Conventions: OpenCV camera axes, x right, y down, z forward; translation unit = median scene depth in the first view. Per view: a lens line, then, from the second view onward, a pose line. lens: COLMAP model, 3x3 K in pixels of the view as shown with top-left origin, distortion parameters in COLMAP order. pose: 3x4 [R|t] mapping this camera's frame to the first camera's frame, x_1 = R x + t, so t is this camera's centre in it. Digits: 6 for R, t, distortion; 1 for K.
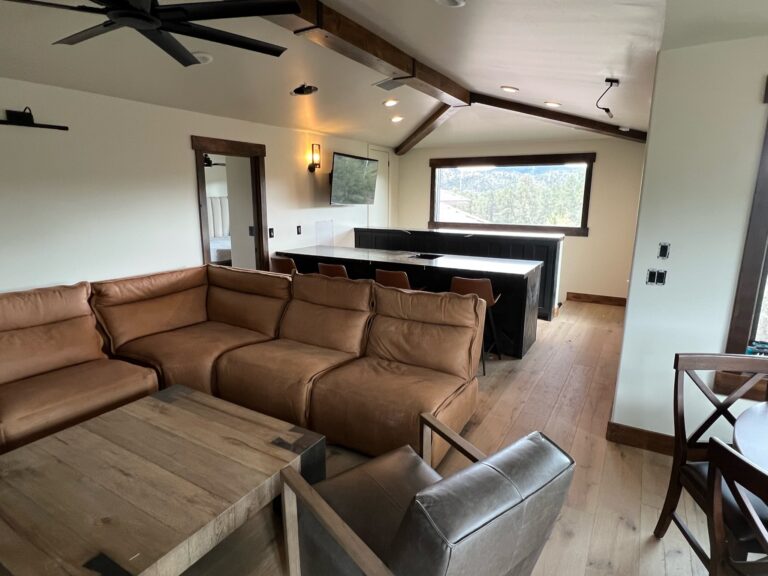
lens RADIAL K [[437.3, 0, 381.5], [0, 437.3, 287.5], [0, 0, 1]] dist [0.000783, -0.002239]
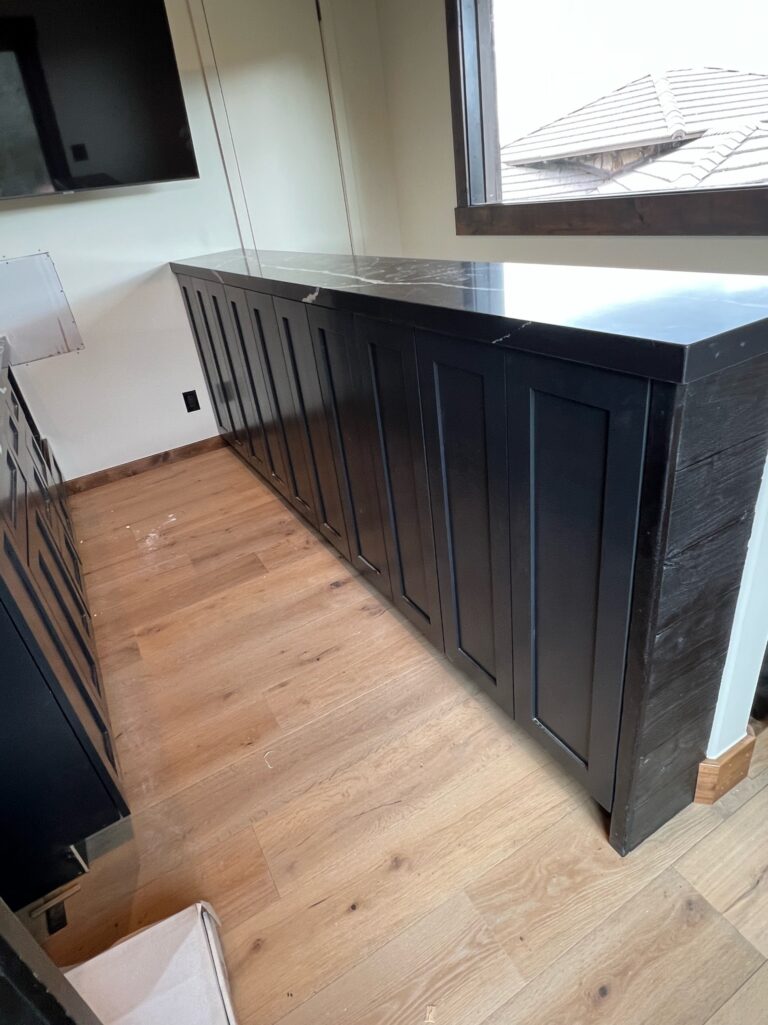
lens RADIAL K [[583.7, 0, 380.4], [0, 583.7, 508.8], [0, 0, 1]] dist [0.000783, -0.002239]
pose [[0.856843, 0.140091, -0.496180, 0.384354], [0.030312, 0.947025, 0.319726, -0.113888], [0.514686, -0.288995, 0.807205, 0.789546]]
